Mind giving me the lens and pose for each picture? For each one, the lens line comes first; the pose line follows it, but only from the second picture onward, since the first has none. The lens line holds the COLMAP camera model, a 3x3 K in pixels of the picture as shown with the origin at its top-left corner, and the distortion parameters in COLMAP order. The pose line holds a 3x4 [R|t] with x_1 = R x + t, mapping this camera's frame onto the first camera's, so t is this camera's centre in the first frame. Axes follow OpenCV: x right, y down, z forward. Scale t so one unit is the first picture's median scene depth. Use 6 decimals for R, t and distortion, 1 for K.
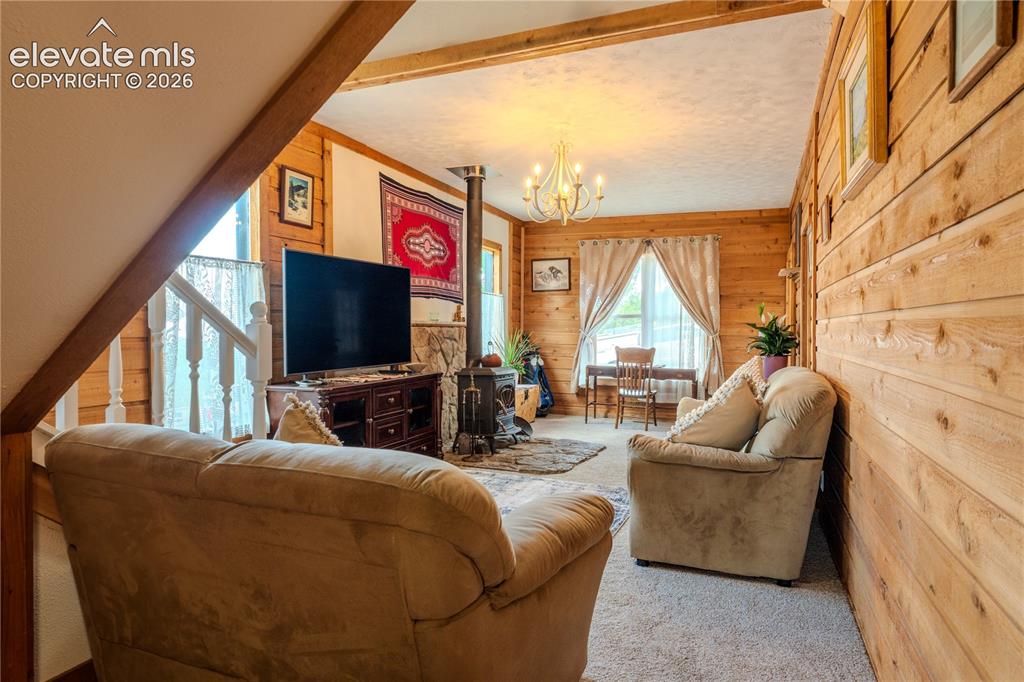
lens RADIAL K [[595.7, 0, 512.0], [0, 595.7, 341.0], [0, 0, 1]] dist [0.002742, 0.000394]
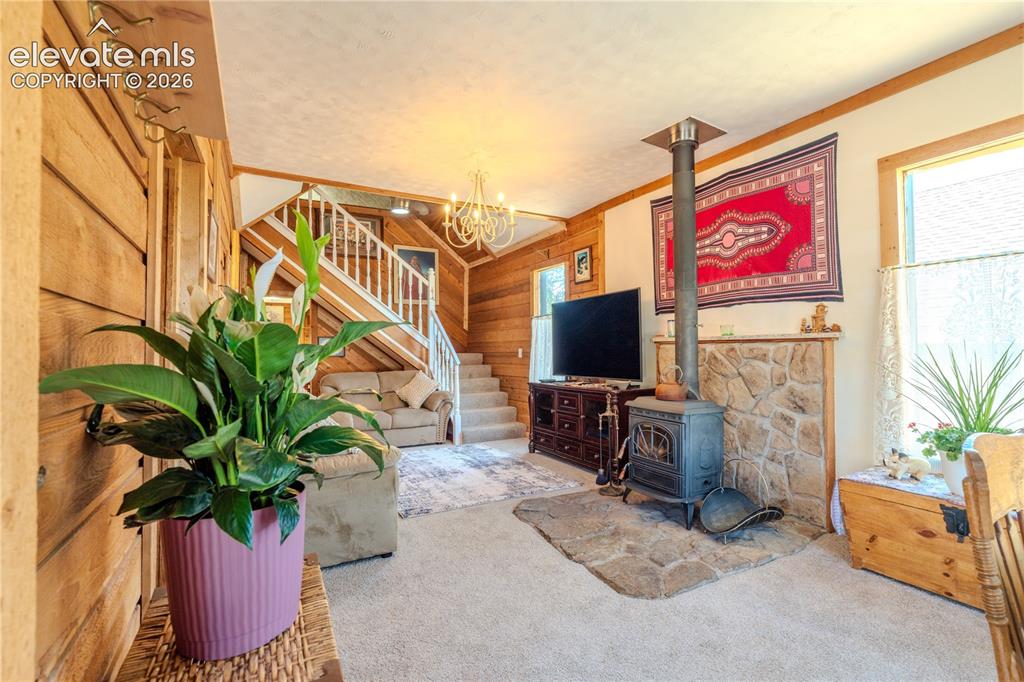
lens RADIAL K [[463.4, 0, 512.0], [0, 463.4, 341.0], [0, 0, 1]] dist [-0.003986, -0.000109]
pose [[-0.627490, -0.001997, -0.778622, 0.556301], [0.002466, 0.999987, -0.004553, -0.027179], [0.778621, -0.004777, -0.627476, 1.269342]]
